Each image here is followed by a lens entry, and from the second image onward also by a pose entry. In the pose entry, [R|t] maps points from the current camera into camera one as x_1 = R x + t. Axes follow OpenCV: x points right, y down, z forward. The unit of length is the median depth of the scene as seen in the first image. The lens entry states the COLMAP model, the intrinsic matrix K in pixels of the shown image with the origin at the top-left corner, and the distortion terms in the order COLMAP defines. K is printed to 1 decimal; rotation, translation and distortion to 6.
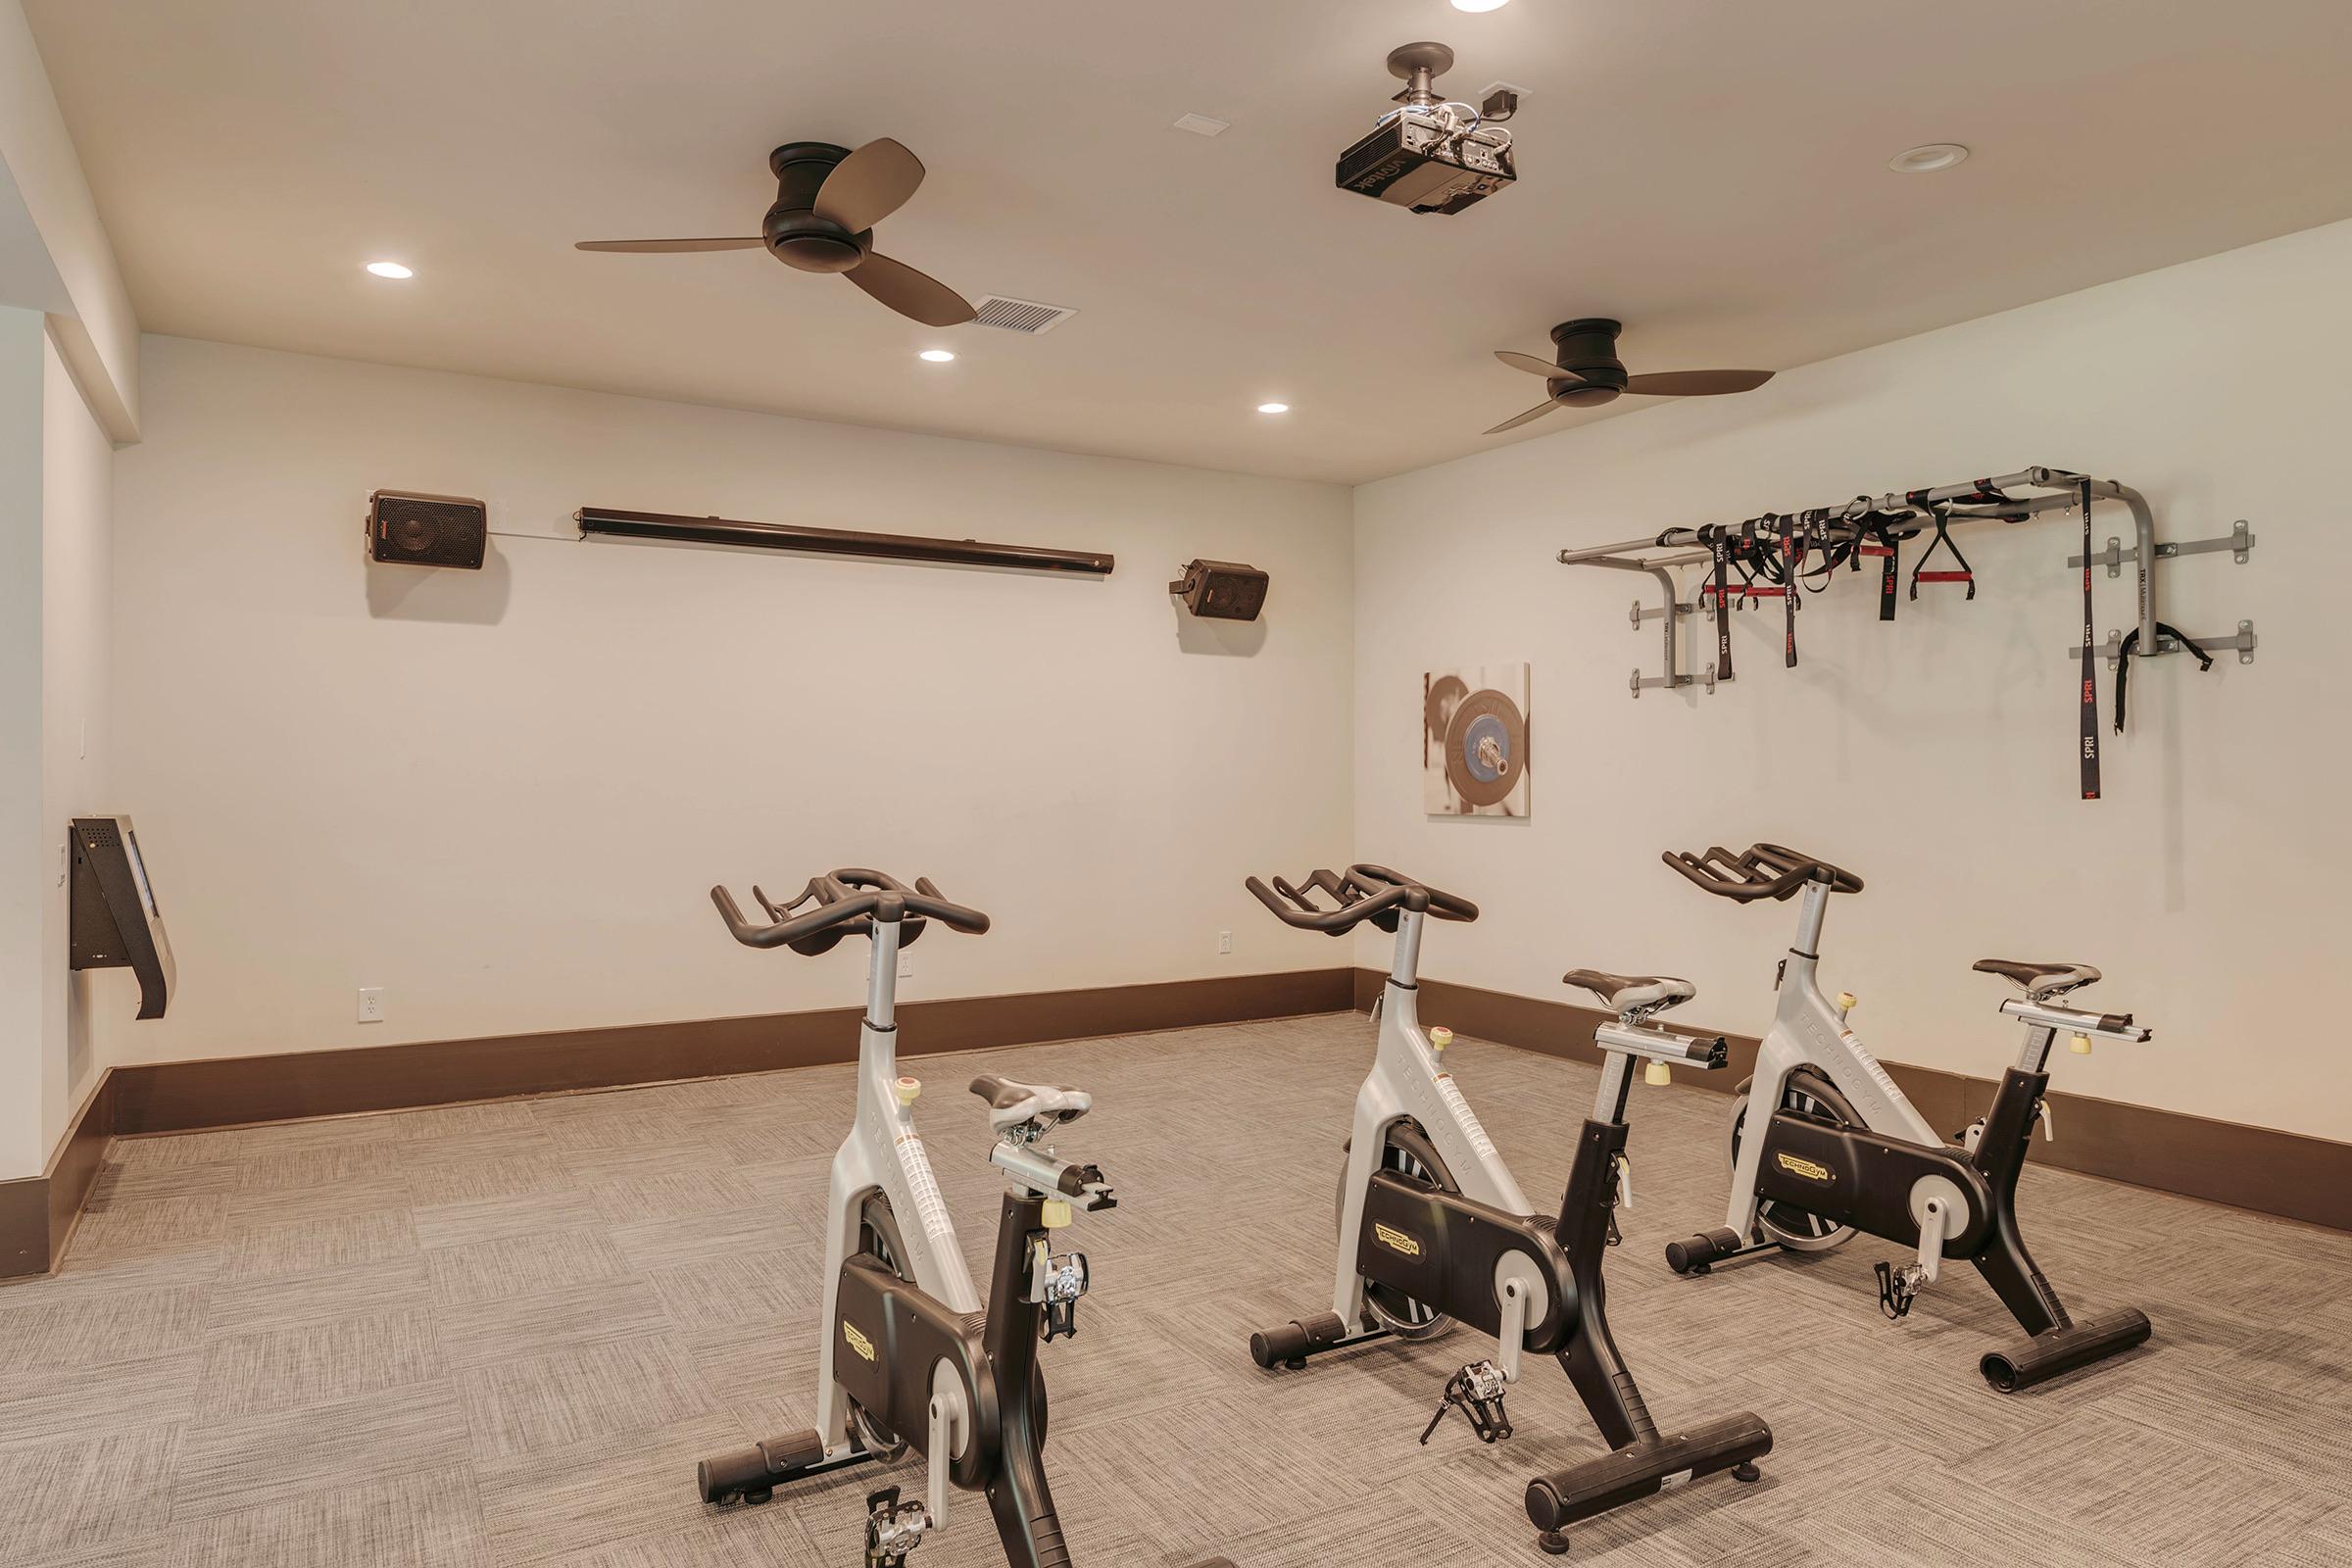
lens RADIAL K [[1440.6, 0, 1176.0], [0, 1440.6, 784.0], [0, 0, 1]] dist [-0.004374, 0.001591]
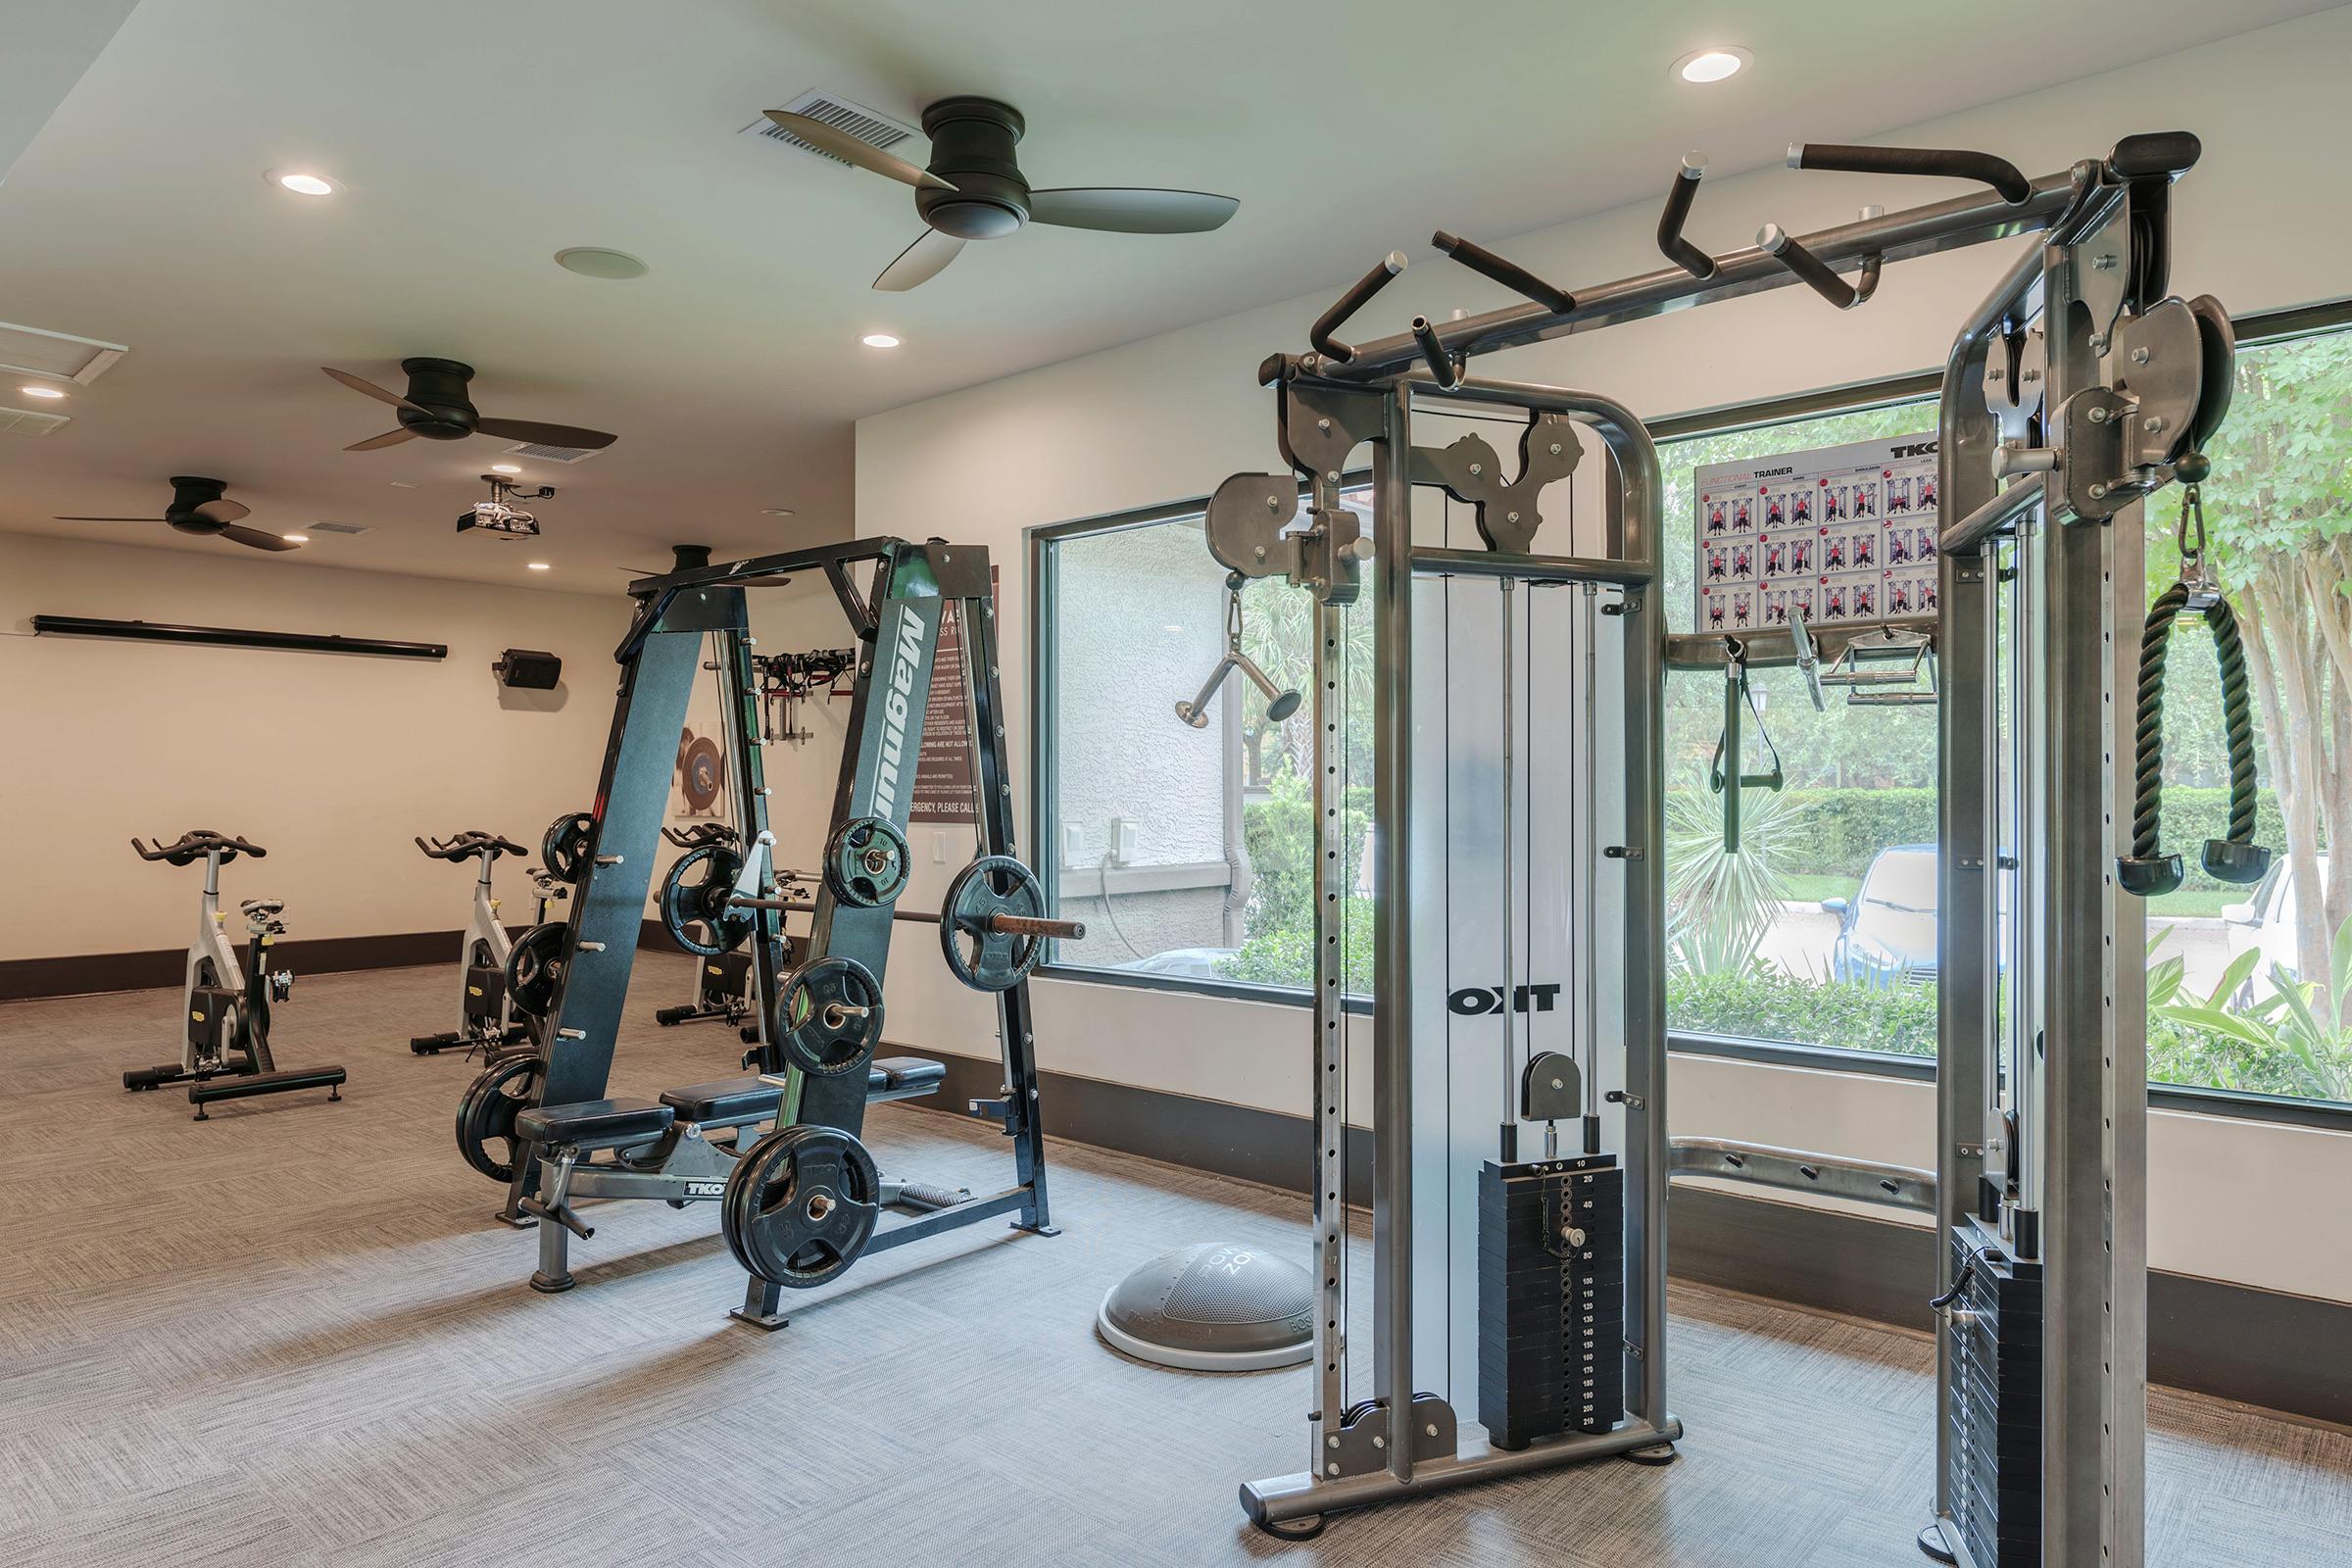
lens RADIAL K [[1440.6, 0, 1176.0], [0, 1440.6, 784.0], [0, 0, 1]] dist [-0.004374, 0.001591]
pose [[0.951897, 0.003243, 0.306401, 0.361917], [-0.000057, 0.999946, -0.010404, 0.004579], [-0.306418, 0.009886, 0.951846, -1.093165]]
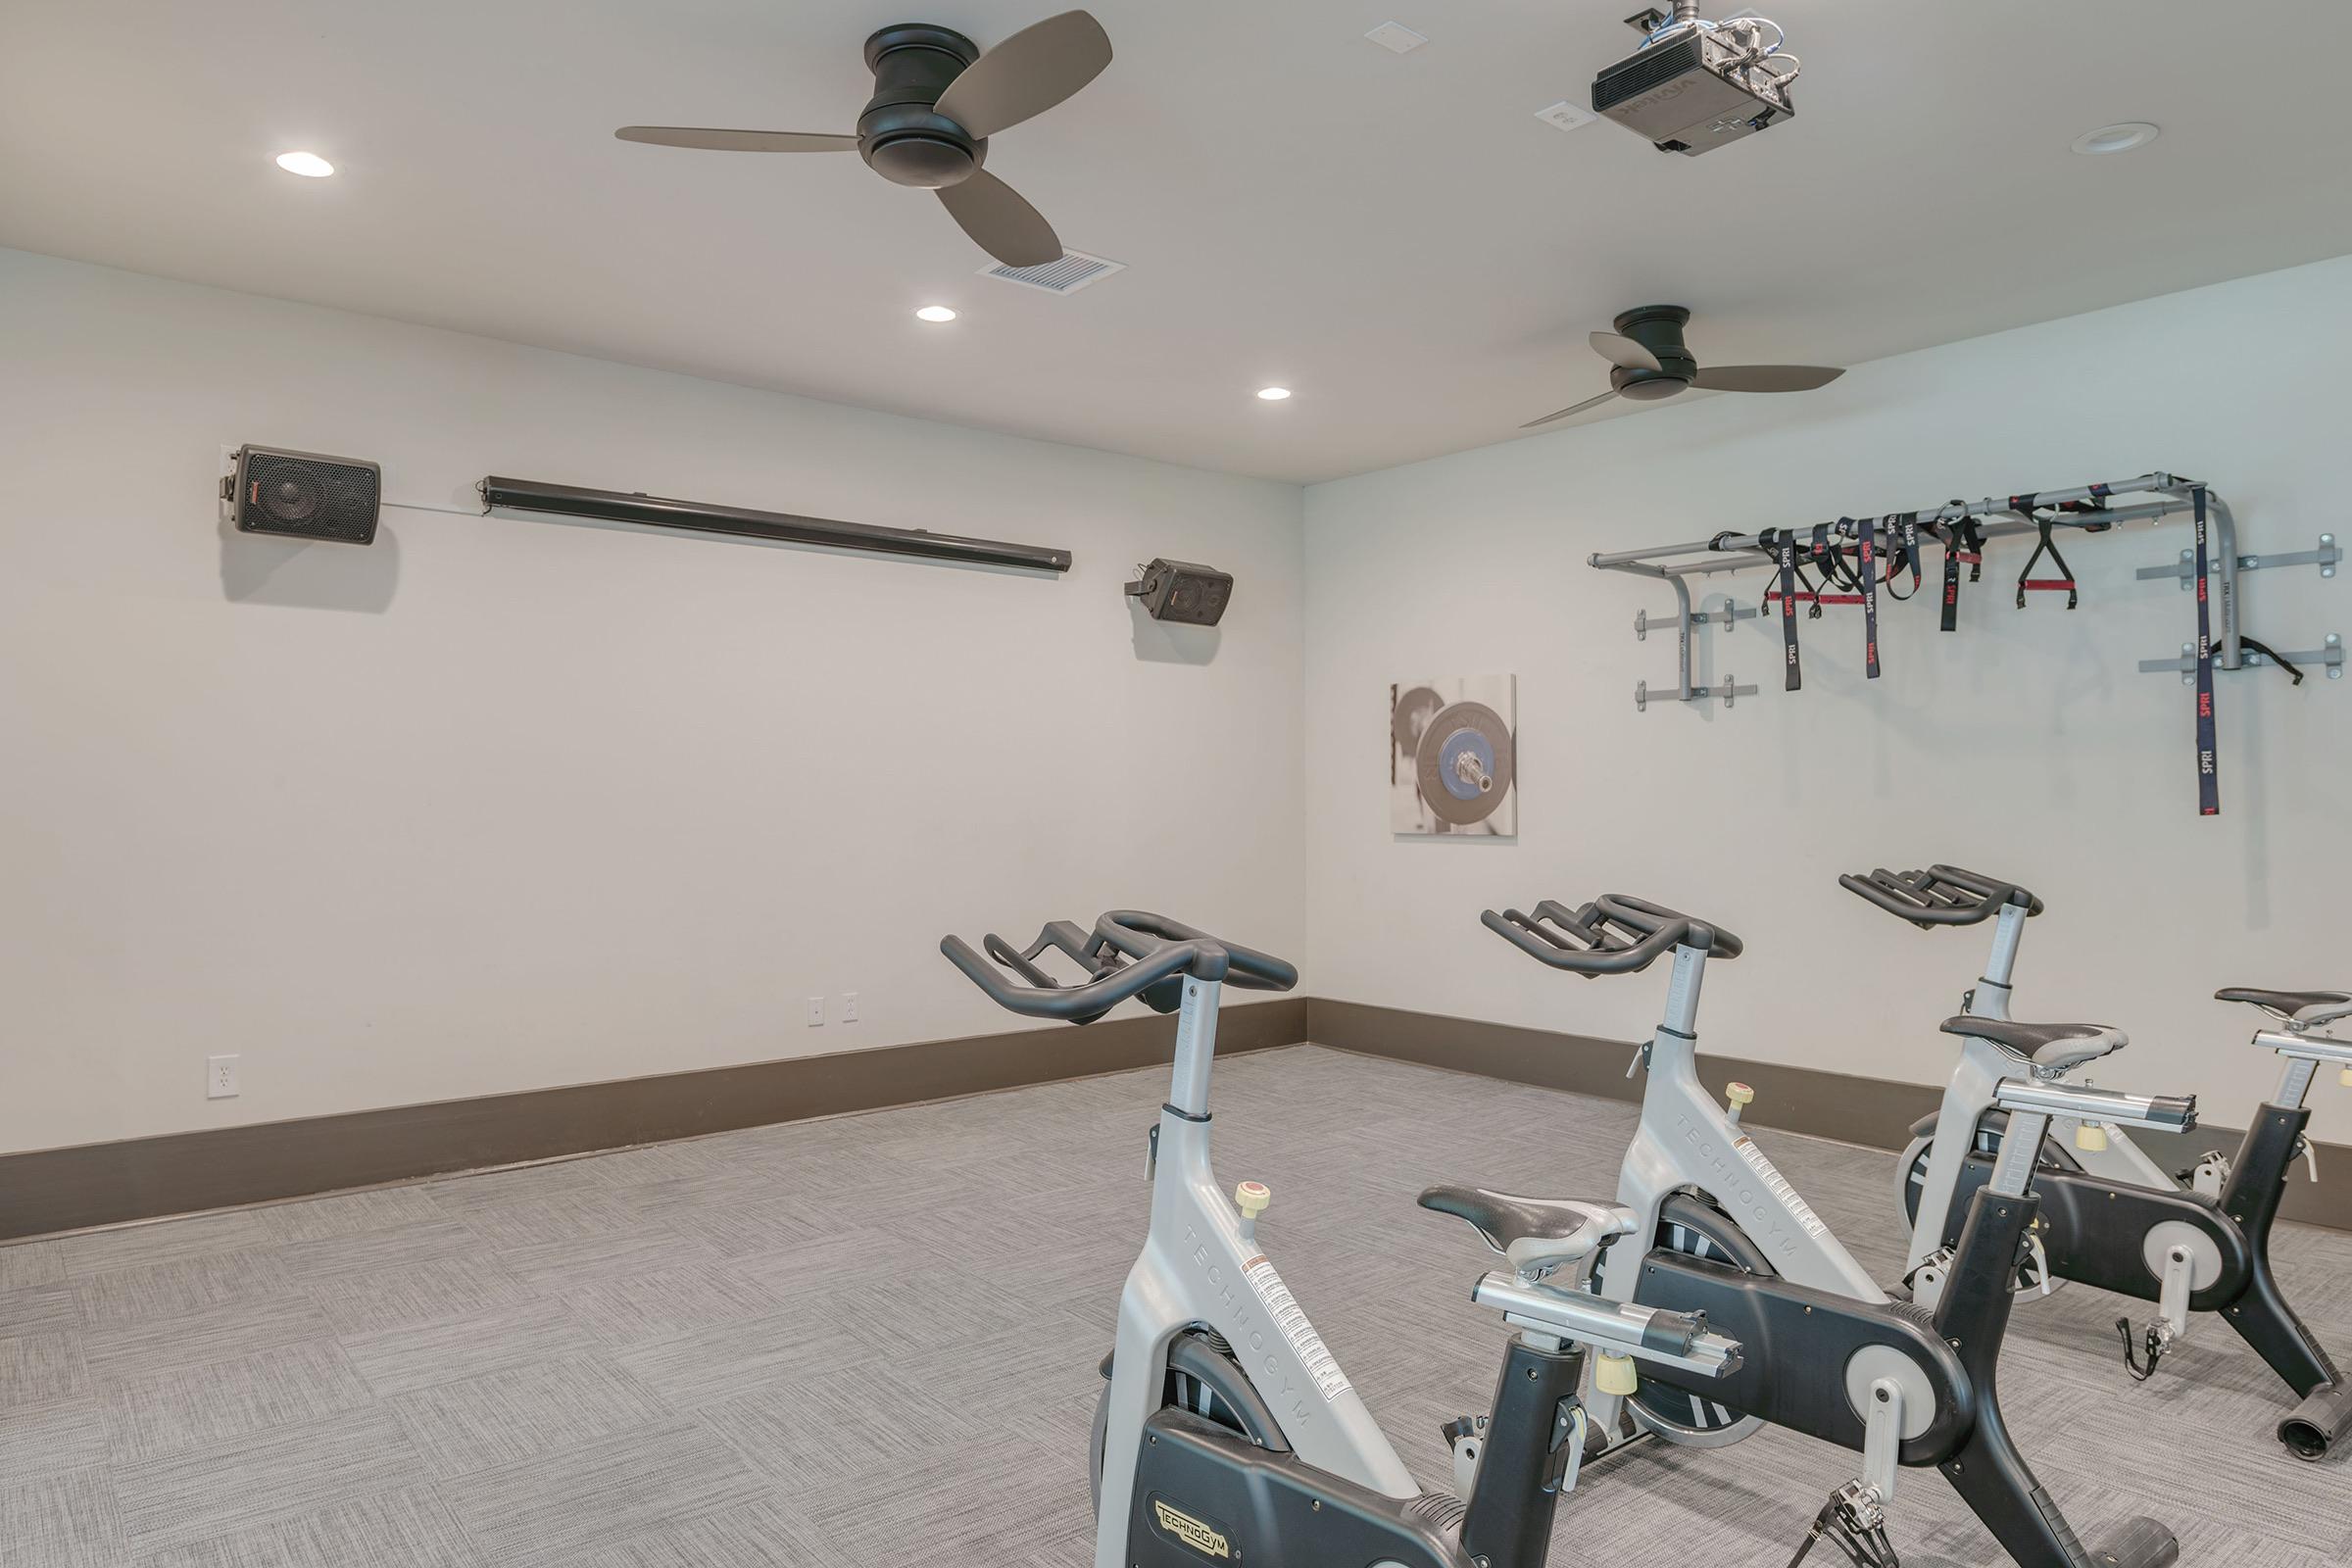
lens RADIAL K [[1459.2, 0, 1176.0], [0, 1459.2, 784.0], [0, 0, 1]] dist [-0.002294, -0.001608]
pose [[0.988069, -0.000456, 0.154013, -0.194305], [0.002383, 0.999921, -0.012330, -0.000230], [-0.153995, 0.012550, 0.987992, 0.127737]]
